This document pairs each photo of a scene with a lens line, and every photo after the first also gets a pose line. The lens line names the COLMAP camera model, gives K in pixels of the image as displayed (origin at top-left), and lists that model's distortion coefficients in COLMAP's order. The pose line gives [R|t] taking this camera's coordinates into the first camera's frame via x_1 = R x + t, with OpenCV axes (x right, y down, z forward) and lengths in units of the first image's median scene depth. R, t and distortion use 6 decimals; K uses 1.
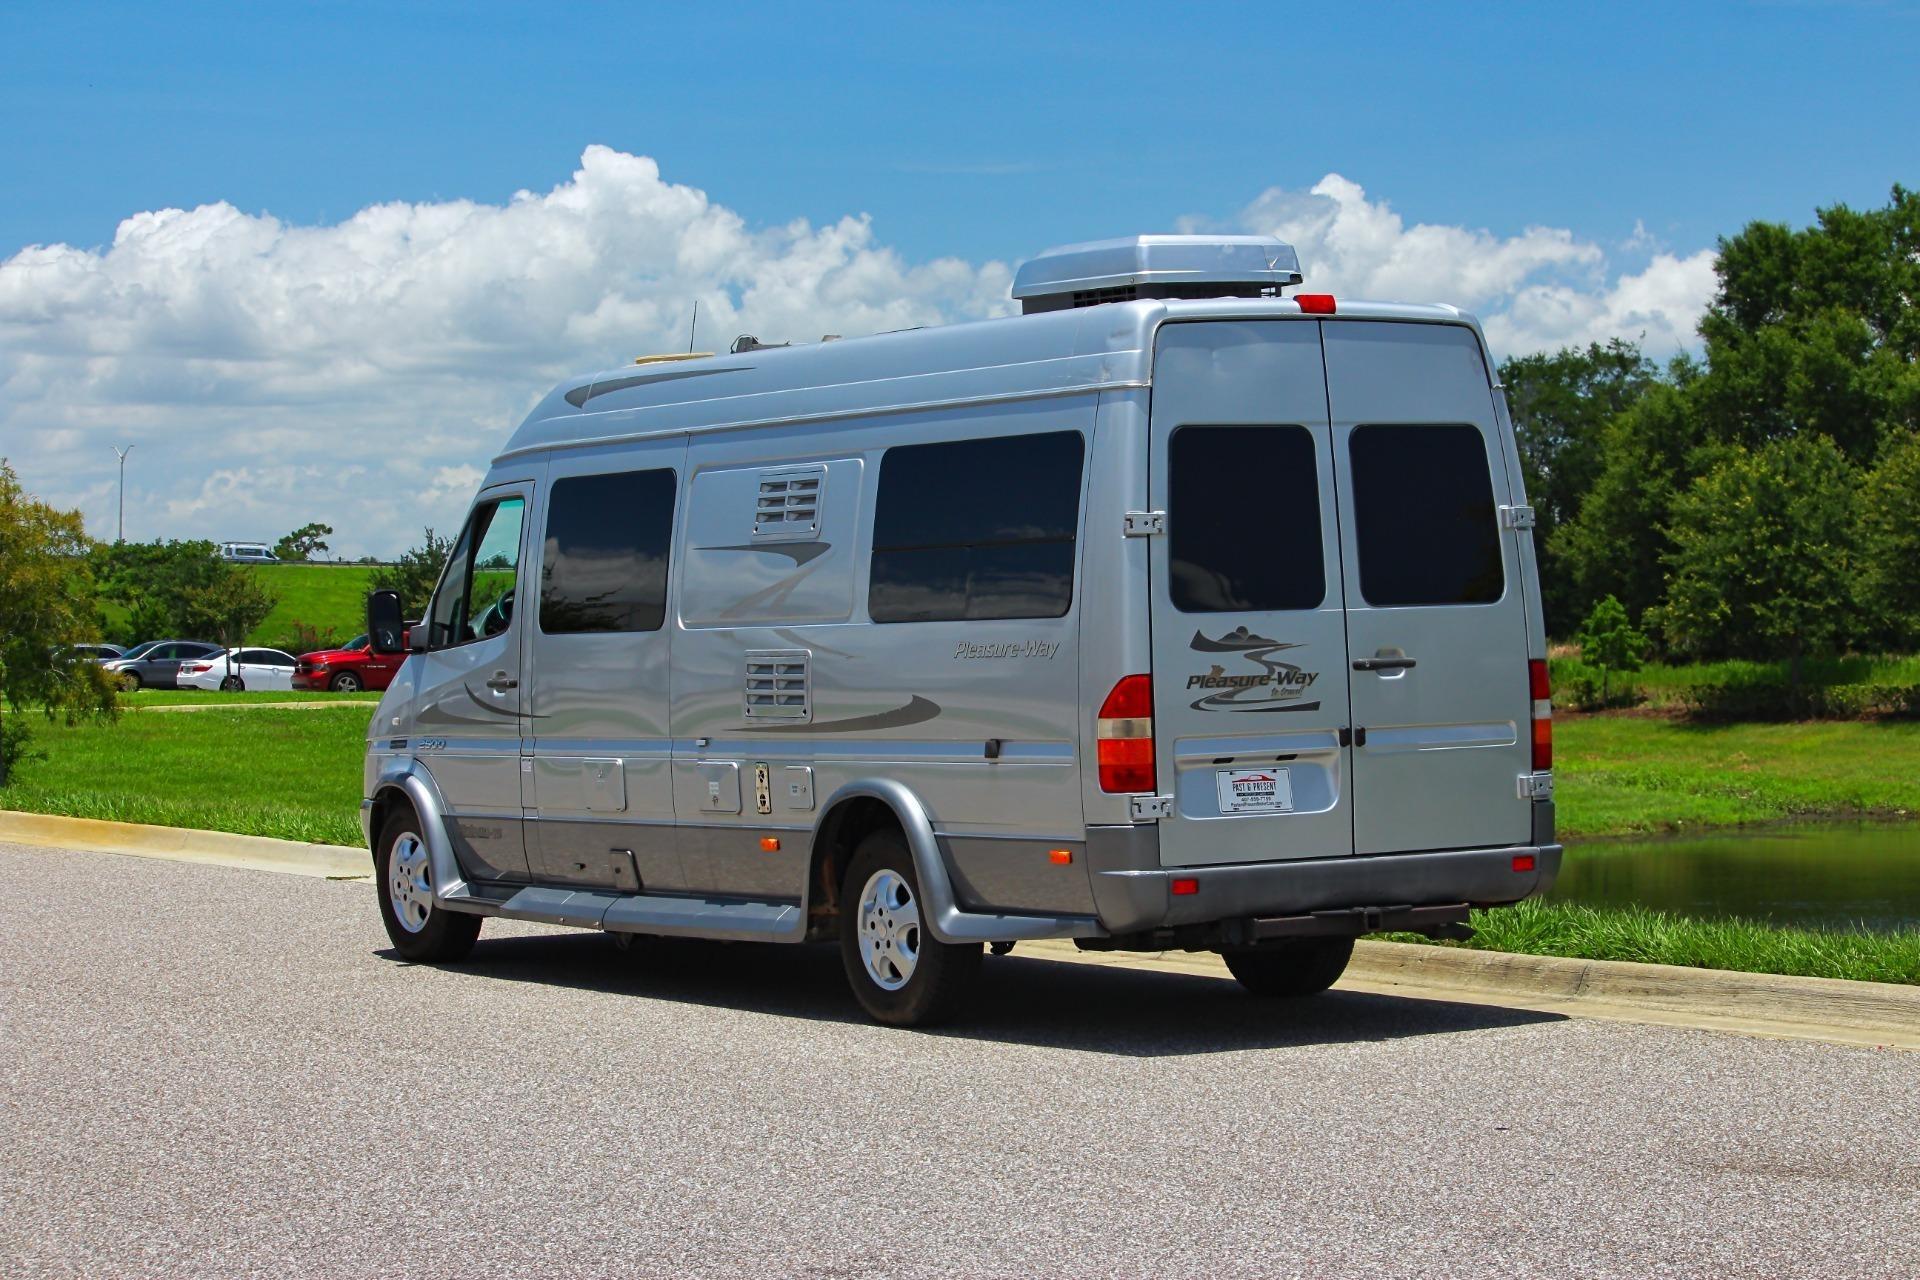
lens RADIAL K [[4893.5, 0, 960.7], [0, 4893.5, 692.6], [0, 0, 1]] dist [-0.389144, -0.170418]
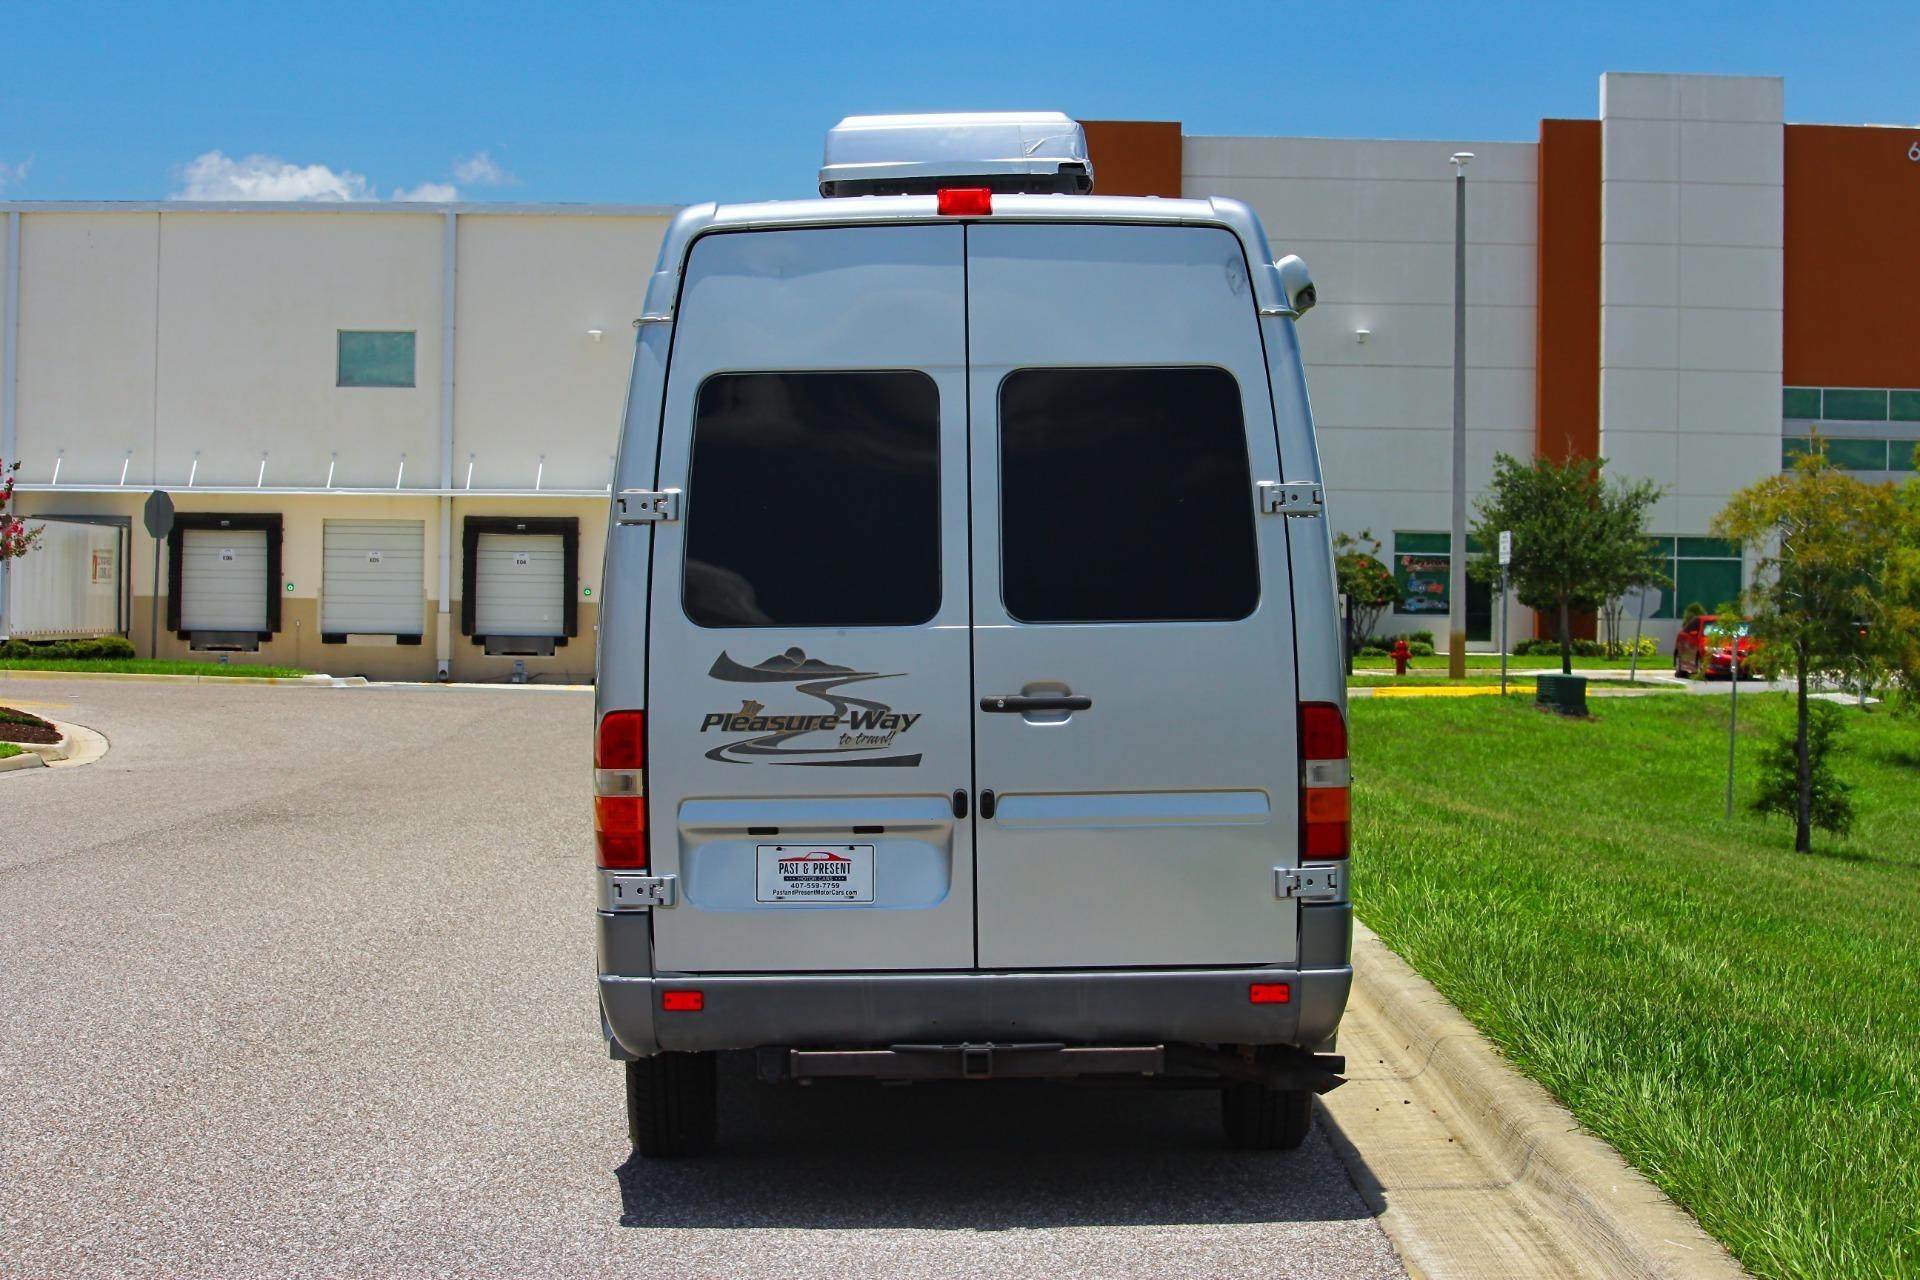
lens RADIAL K [[4893.5, 0, 960.7], [0, 4893.5, 692.6], [0, 0, 1]] dist [-0.389144, -0.170418]
pose [[0.856836, 0.024218, -0.515020, 0.428179], [-0.020900, 0.999707, 0.012238, -0.015369], [0.515166, 0.000278, 0.857091, 0.366072]]
